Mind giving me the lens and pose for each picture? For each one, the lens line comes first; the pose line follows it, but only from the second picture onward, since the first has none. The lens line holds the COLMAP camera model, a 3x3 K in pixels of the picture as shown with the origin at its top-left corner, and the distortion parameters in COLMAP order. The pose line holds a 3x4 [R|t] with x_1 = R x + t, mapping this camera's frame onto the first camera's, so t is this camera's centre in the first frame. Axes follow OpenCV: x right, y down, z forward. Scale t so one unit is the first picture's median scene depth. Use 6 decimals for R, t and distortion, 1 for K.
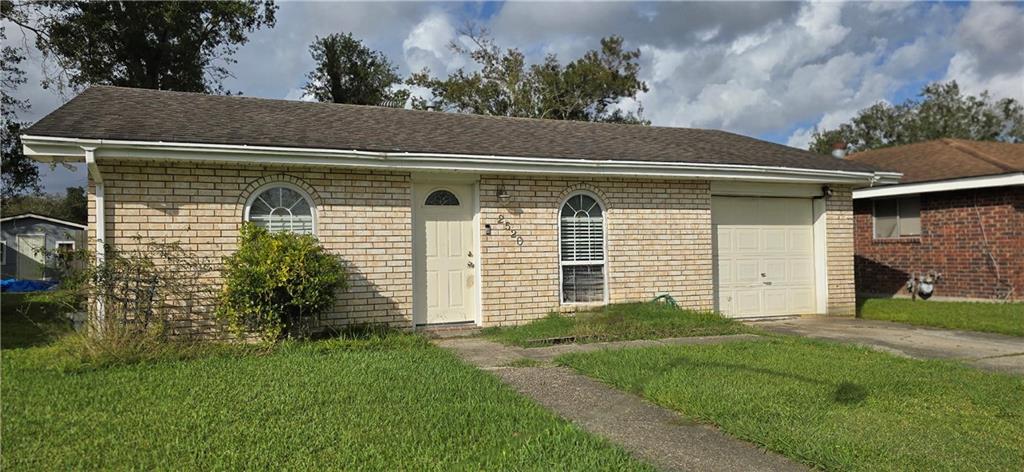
lens RADIAL K [[623.3, 0, 512.0], [0, 623.3, 236.0], [0, 0, 1]] dist [0.029935, -0.000651]
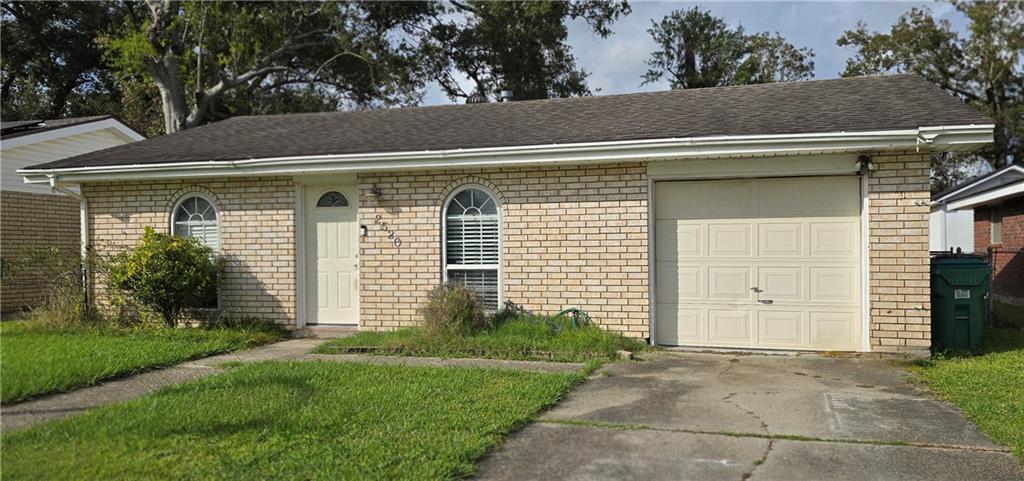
lens RADIAL K [[699.6, 0, 512.0], [0, 699.6, 240.5], [0, 0, 1]] dist [-0.003466, -0.000576]
pose [[0.821467, -0.001548, -0.570254, 0.757833], [0.007526, 0.999939, 0.008127, -0.001918], [0.570207, -0.010968, 0.821428, 0.237041]]
